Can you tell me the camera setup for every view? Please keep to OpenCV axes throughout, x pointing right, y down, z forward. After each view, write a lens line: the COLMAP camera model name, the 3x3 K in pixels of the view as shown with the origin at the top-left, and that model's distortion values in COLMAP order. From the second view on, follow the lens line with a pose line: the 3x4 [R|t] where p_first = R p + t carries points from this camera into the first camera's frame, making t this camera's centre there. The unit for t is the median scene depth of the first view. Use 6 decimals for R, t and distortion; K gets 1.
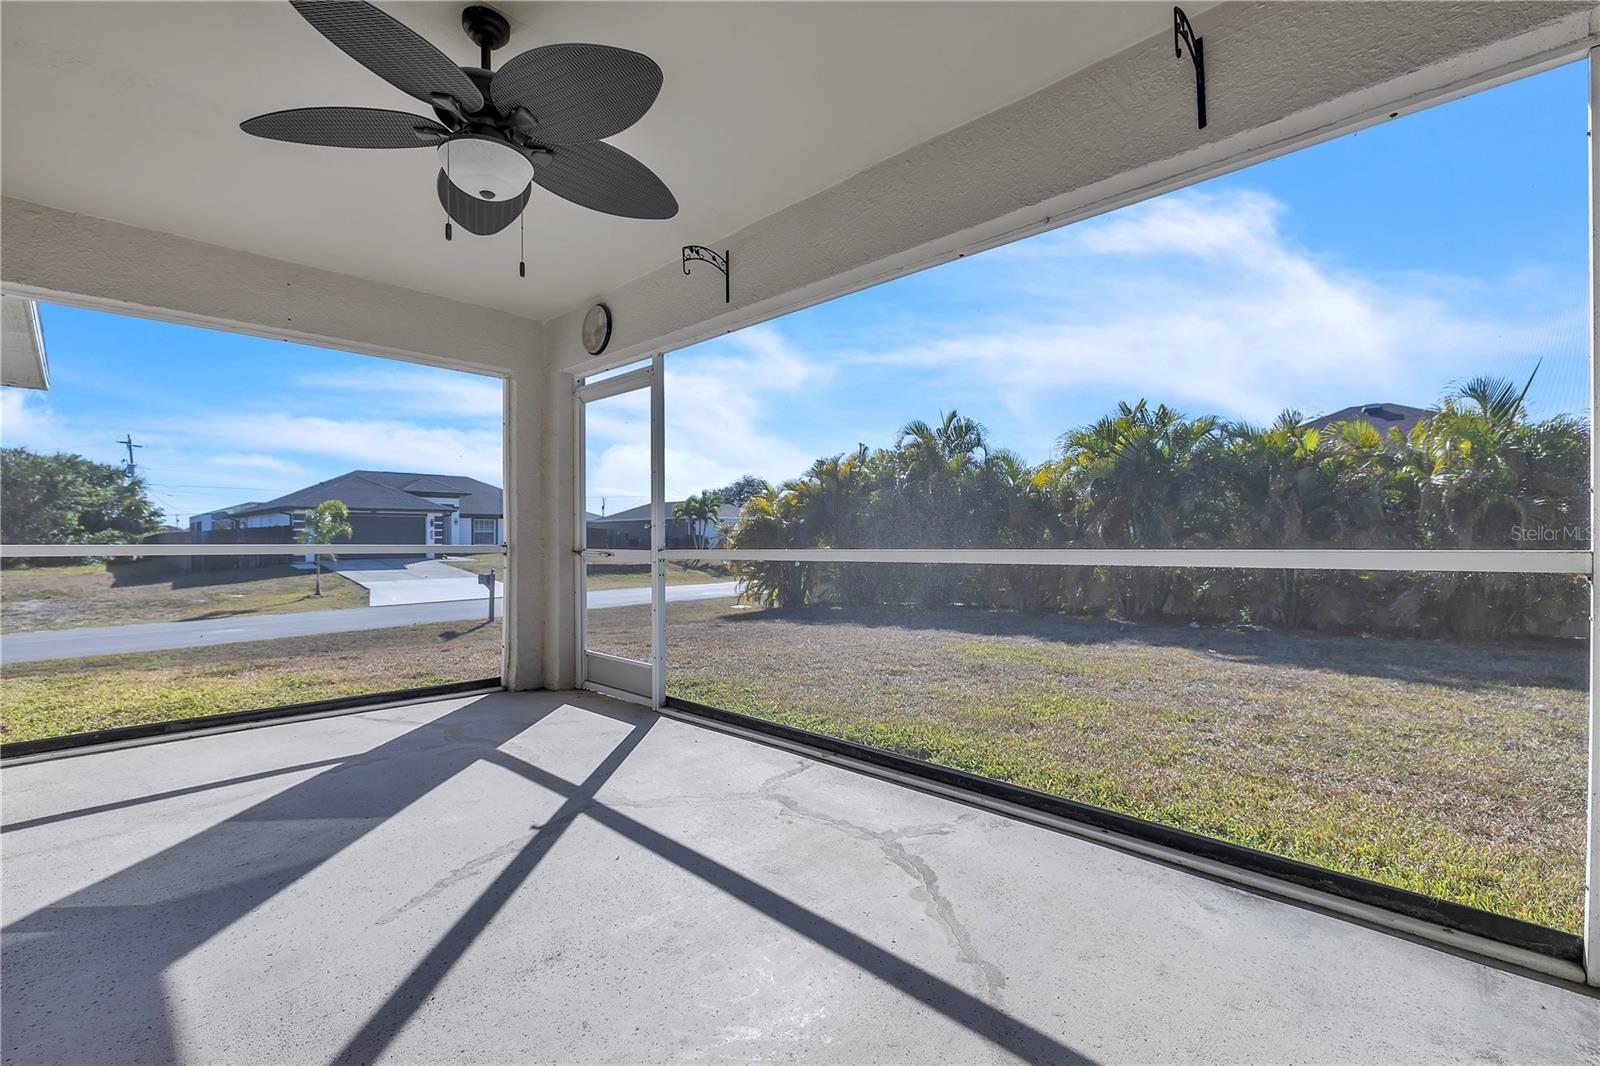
lens RADIAL K [[685.9, 0, 803.5], [0, 685.9, 535.6], [0, 0, 1]] dist [-0.002141, -0.000403]
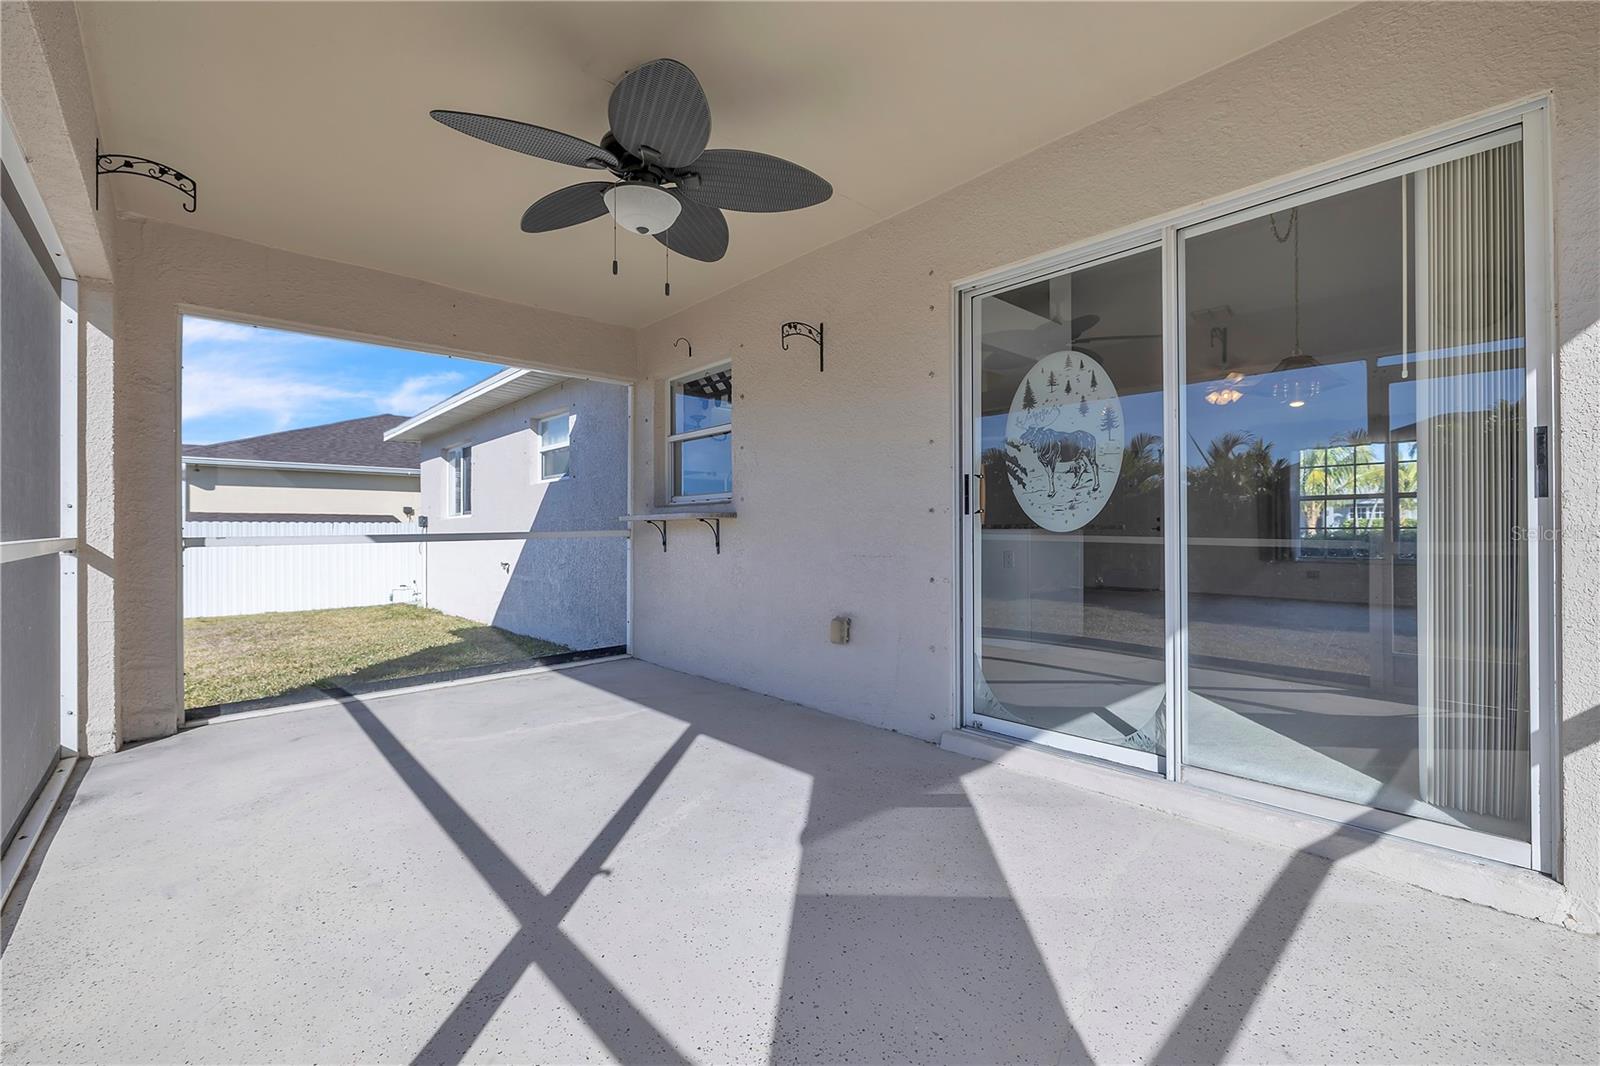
lens RADIAL K [[672.6, 0, 792.7], [0, 672.6, 534.3], [0, 0, 1]] dist [0.001177, 0.000057]
pose [[-0.996204, 0.005259, 0.086887, -0.076063], [0.005191, 0.999986, -0.001006, 0.002174], [-0.086891, -0.000551, -0.996218, 0.198055]]
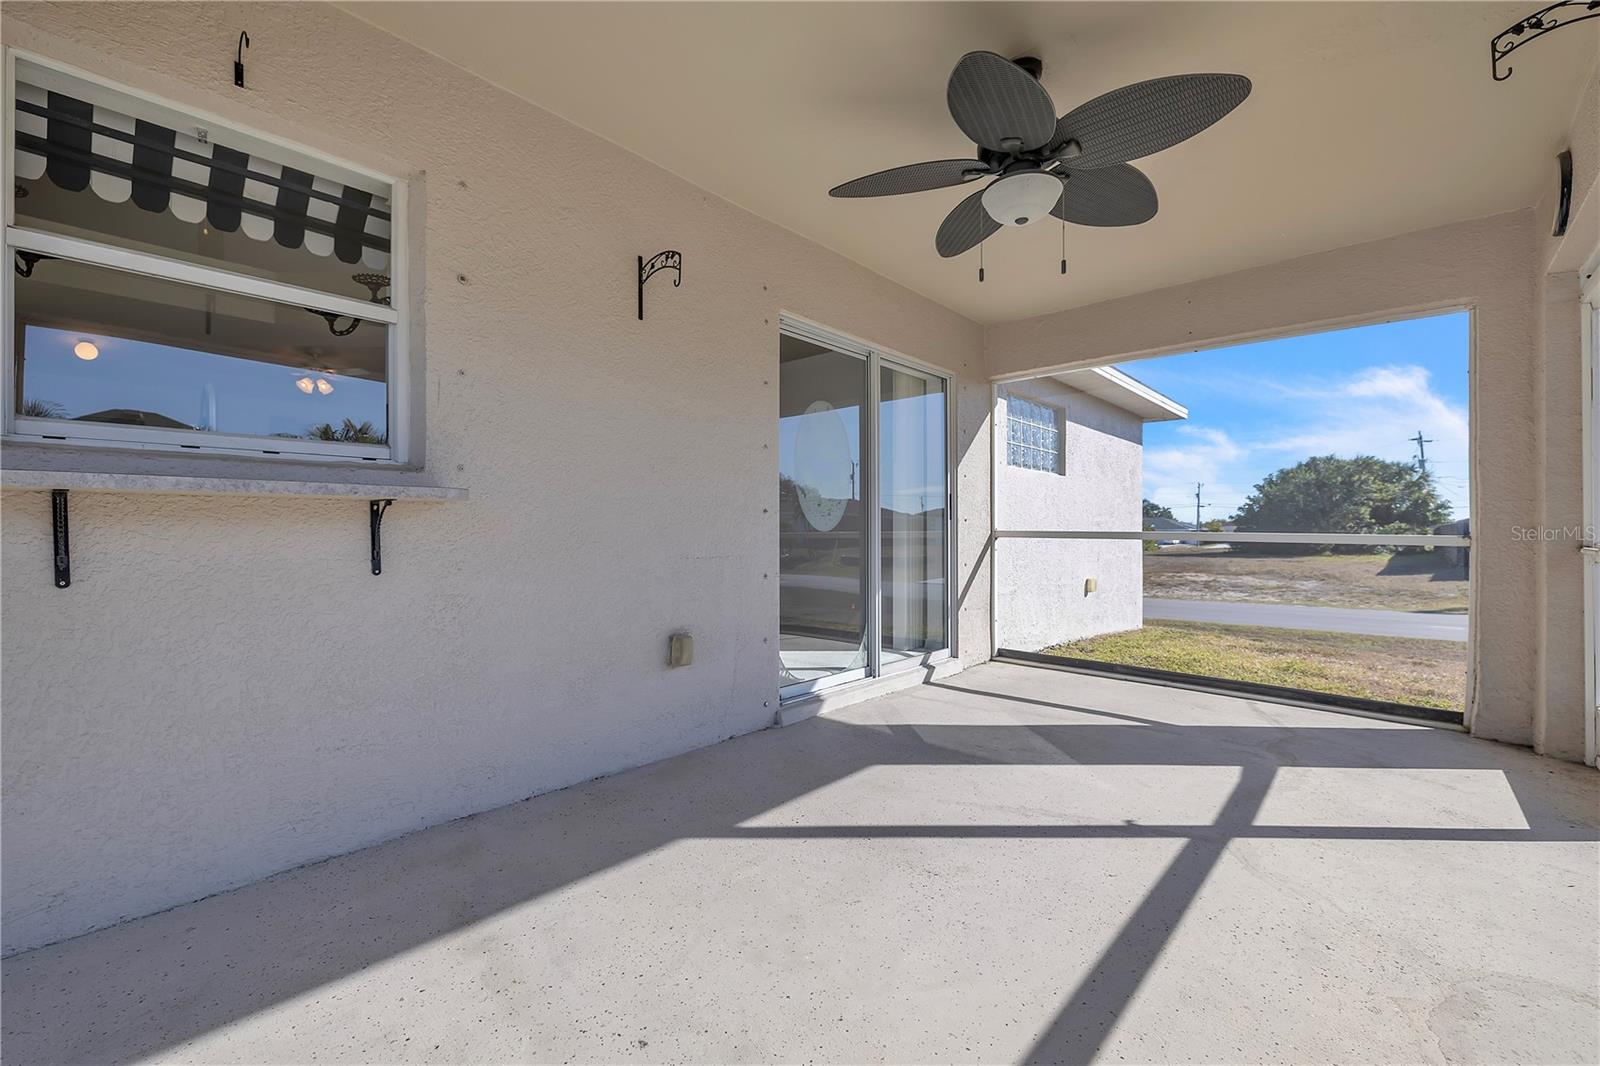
lens RADIAL K [[679.8, 0, 796.5], [0, 679.8, 532.7], [0, 0, 1]] dist [0.000736, 0.000083]
pose [[0.018081, 0.005857, -0.999819, 0.061771], [0.000590, 0.999983, 0.005869, 0.001185], [0.999836, -0.000696, 0.018078, 0.056696]]
